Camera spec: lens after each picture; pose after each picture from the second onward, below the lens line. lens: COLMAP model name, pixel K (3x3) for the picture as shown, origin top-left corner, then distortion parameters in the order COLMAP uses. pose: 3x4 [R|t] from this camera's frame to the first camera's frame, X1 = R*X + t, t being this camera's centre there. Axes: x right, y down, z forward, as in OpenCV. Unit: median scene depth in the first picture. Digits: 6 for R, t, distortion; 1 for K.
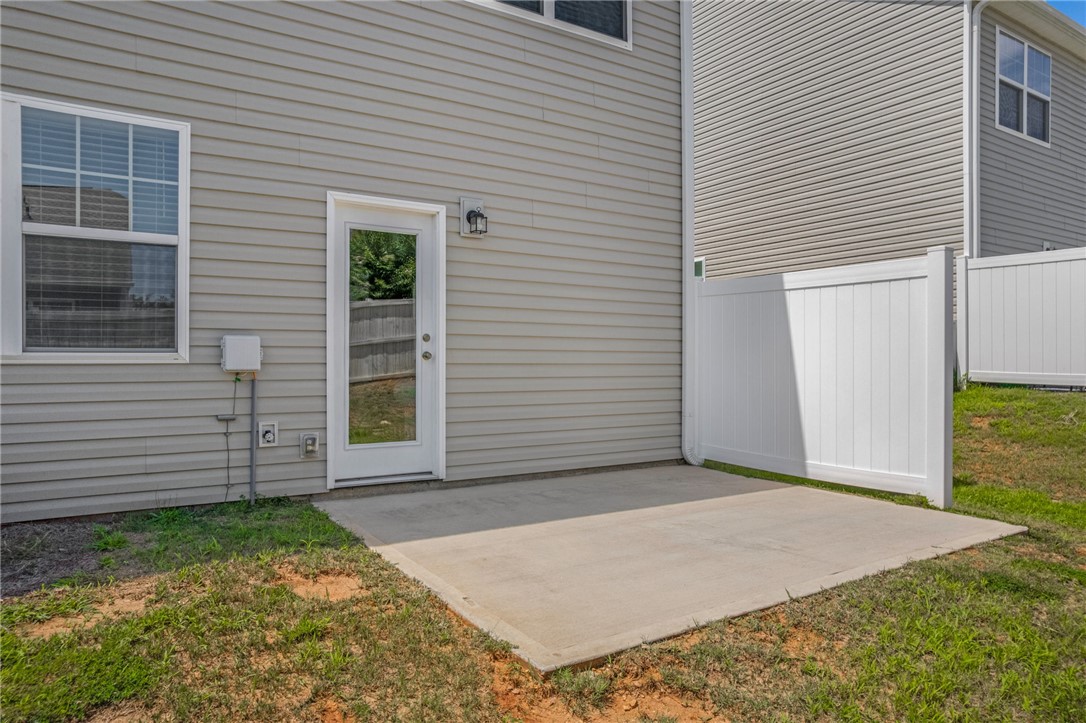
lens RADIAL K [[707.0, 0, 539.6], [0, 707.0, 354.5], [0, 0, 1]] dist [-0.068488, 0.057609]
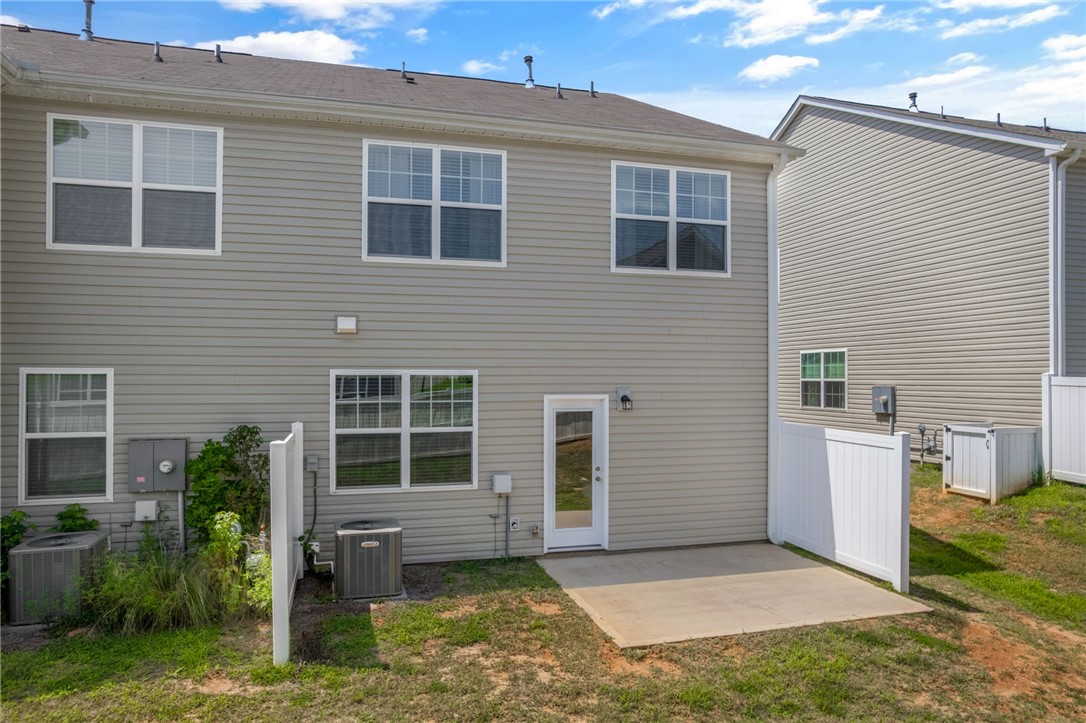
lens RADIAL K [[707.0, 0, 539.2], [0, 707.0, 366.3], [0, 0, 1]] dist [-0.068488, 0.057609]
pose [[0.957592, -0.000362, -0.288127, 0.283584], [-0.001075, 0.999988, -0.004829, -0.371197], [0.288125, 0.004934, 0.957580, -1.005110]]
